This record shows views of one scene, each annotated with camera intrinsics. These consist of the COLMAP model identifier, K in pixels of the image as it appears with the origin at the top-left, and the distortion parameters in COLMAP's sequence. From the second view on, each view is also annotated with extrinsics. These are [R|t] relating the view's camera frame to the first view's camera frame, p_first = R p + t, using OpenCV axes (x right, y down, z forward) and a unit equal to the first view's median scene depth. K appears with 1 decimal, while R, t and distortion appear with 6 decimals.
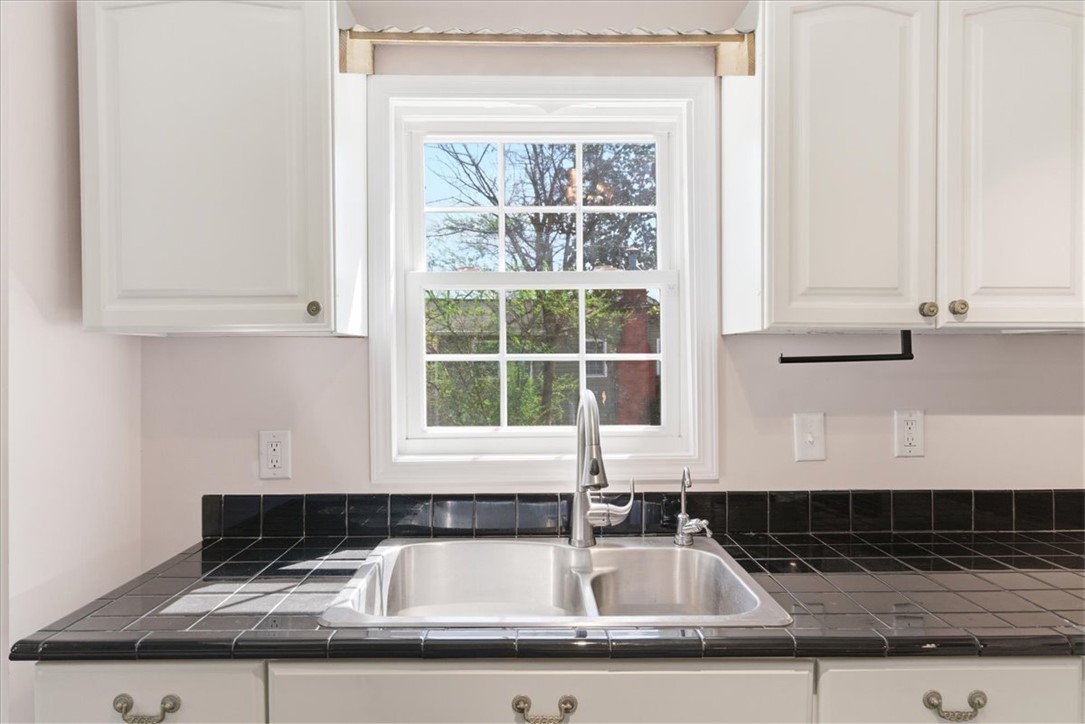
lens RADIAL K [[696.9, 0, 558.7], [0, 696.9, 363.1], [0, 0, 1]] dist [-0.005726, -0.000636]
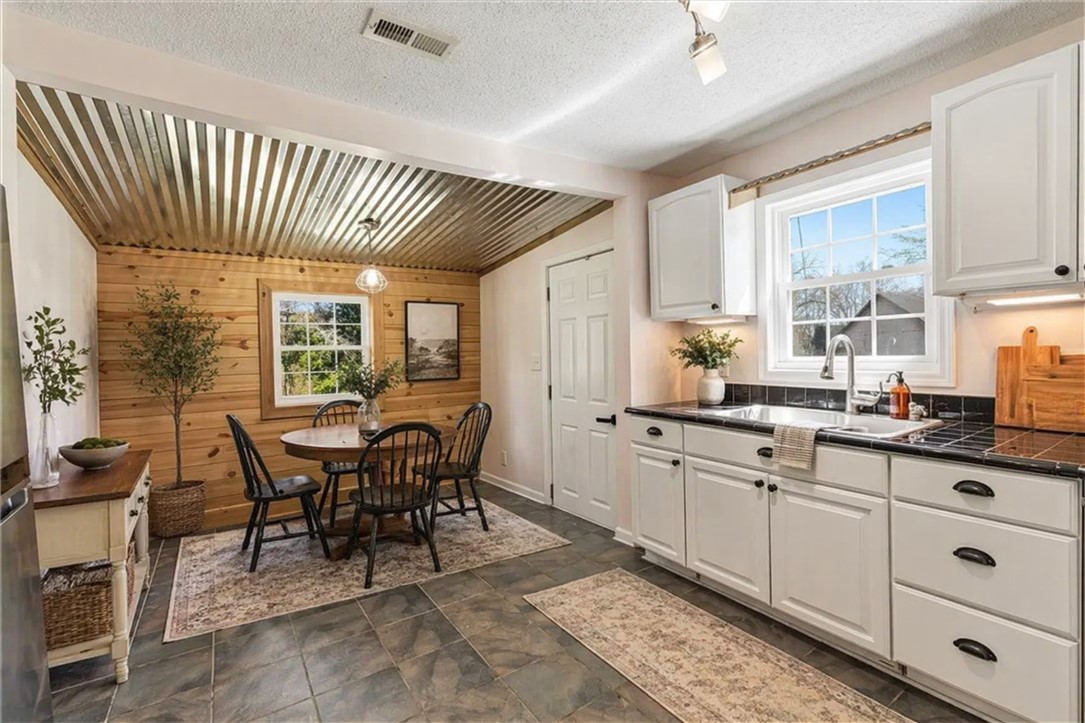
lens RADIAL K [[488.9, 0, 542.5], [0, 488.9, 361.5], [0, 0, 1]] dist [-0.000082, -0.000163]
pose [[0.538127, 0.007703, -0.842829, 0.772881], [0.024404, 0.999397, 0.024715, 0.062090], [0.842511, -0.033868, 0.537614, -0.495847]]
